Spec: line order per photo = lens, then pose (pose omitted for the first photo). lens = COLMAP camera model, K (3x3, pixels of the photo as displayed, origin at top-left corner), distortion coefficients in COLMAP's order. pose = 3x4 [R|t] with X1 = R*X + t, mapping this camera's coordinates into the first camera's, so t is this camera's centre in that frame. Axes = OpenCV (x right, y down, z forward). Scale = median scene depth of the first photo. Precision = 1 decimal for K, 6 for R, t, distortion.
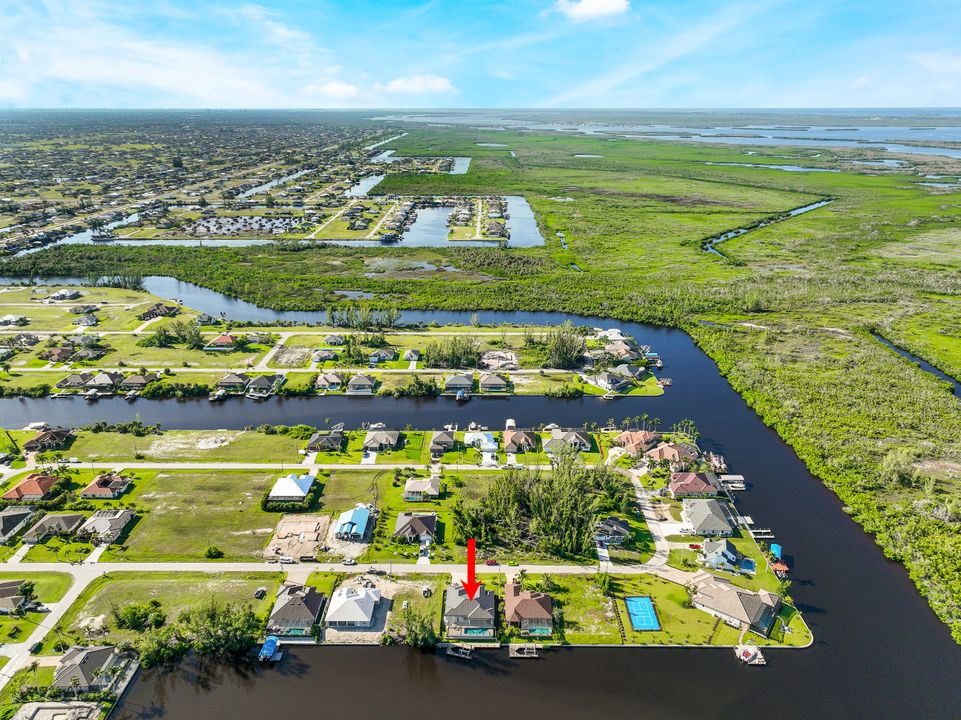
lens RADIAL K [[677.6, 0, 480.4], [0, 677.6, 381.2], [0, 0, 1]] dist [-0.007557, 0.037973]
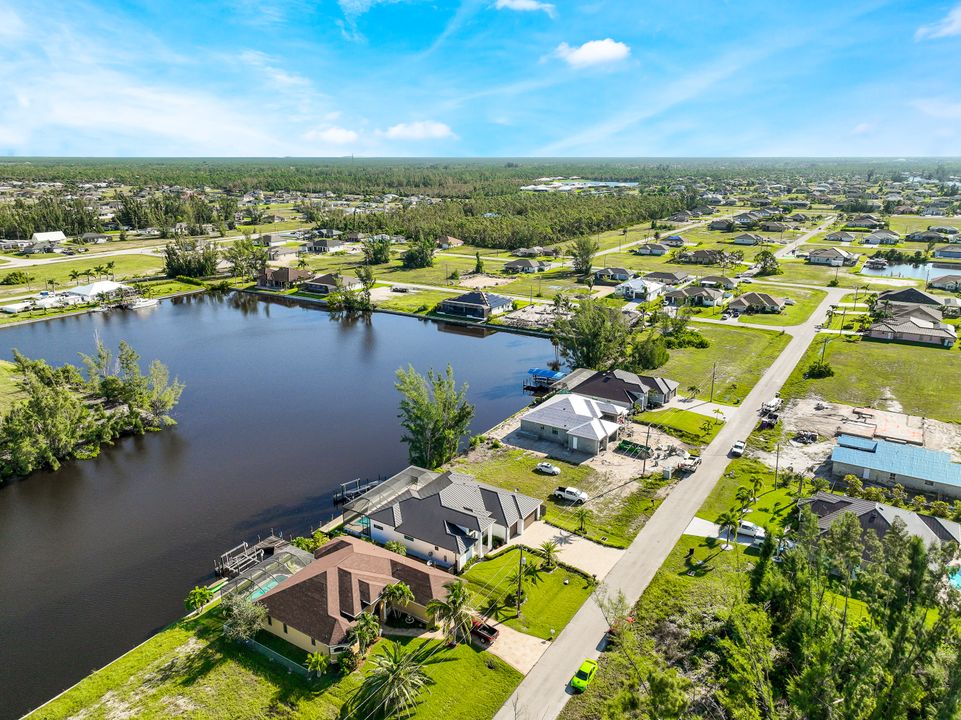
lens RADIAL K [[691.2, 0, 480.5], [0, 691.2, 360.0], [0, 0, 1]] dist [0.004063, 0.002030]
pose [[-0.523995, 0.251604, -0.813710, 0.253103], [-0.319681, 0.827425, 0.461705, 0.067565], [0.789451, 0.502059, -0.353134, 1.028066]]
